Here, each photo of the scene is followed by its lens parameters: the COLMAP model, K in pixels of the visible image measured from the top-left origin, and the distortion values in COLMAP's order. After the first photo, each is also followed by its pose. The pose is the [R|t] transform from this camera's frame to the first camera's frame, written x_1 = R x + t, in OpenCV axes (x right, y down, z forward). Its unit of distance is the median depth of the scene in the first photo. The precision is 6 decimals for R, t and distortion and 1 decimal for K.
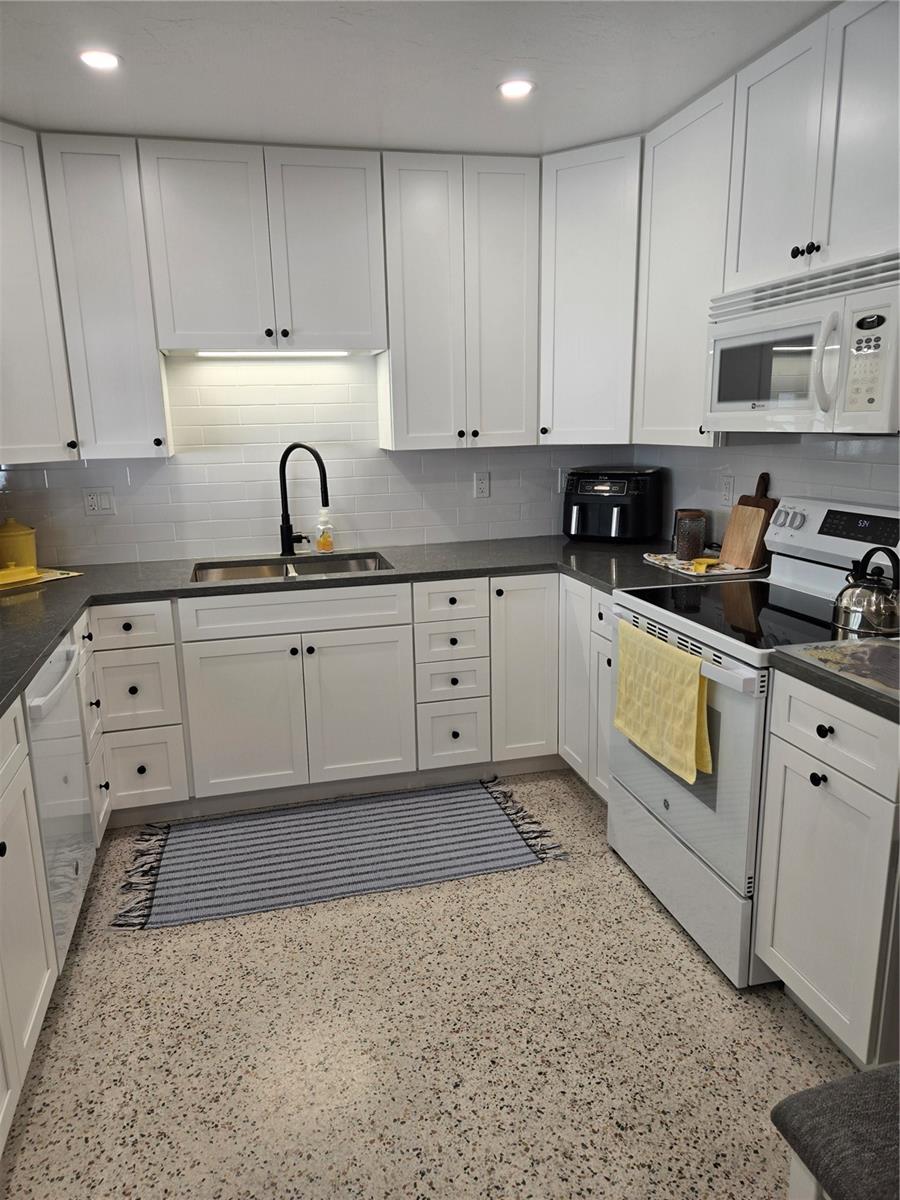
lens RADIAL K [[817.0, 0, 445.7], [0, 817.0, 604.6], [0, 0, 1]] dist [0.064187, -0.008754]
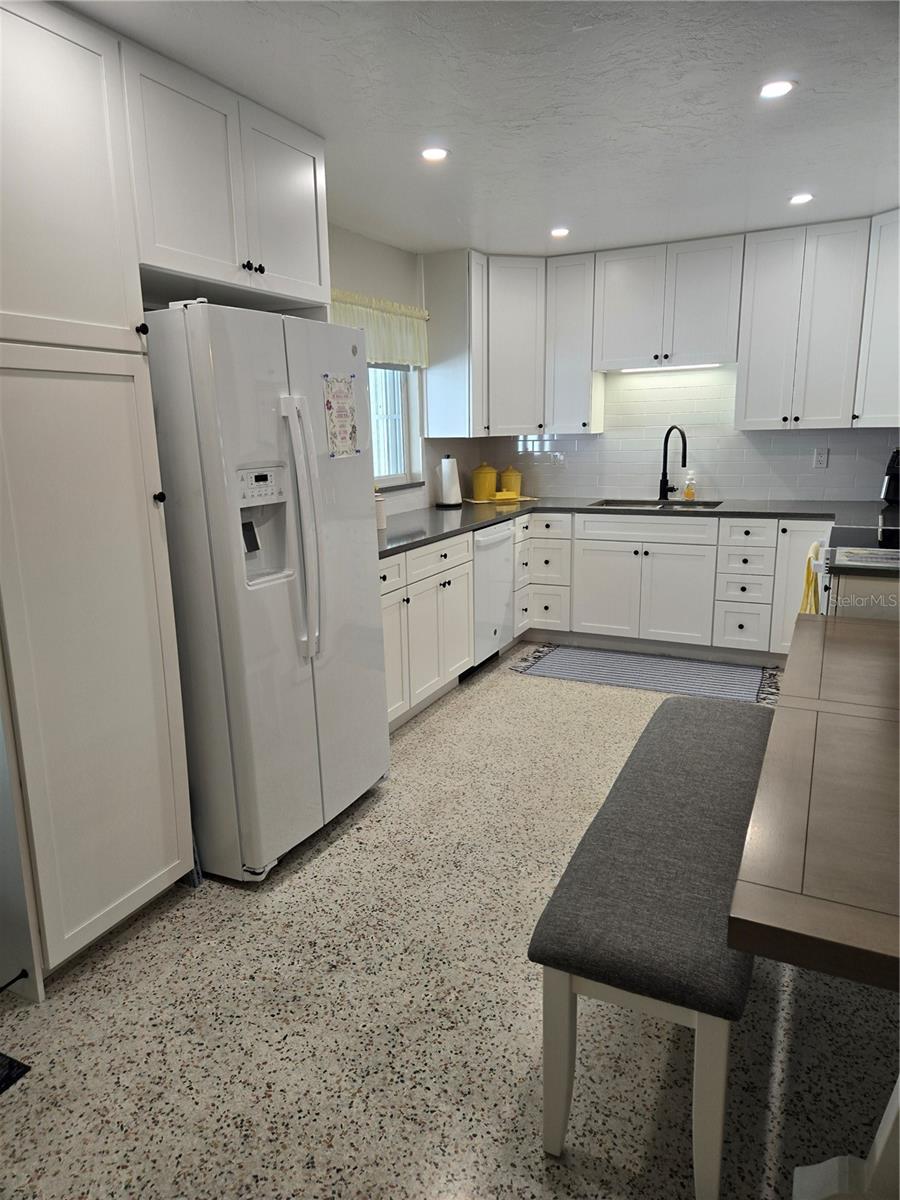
lens RADIAL K [[817.0, 0, 448.0], [0, 817.0, 600.8], [0, 0, 1]] dist [0.064187, -0.008754]
pose [[0.775938, 0.142095, -0.614597, 0.512693], [-0.138147, 0.988926, 0.054227, 0.108697], [0.615497, 0.042828, 0.786975, -0.488344]]
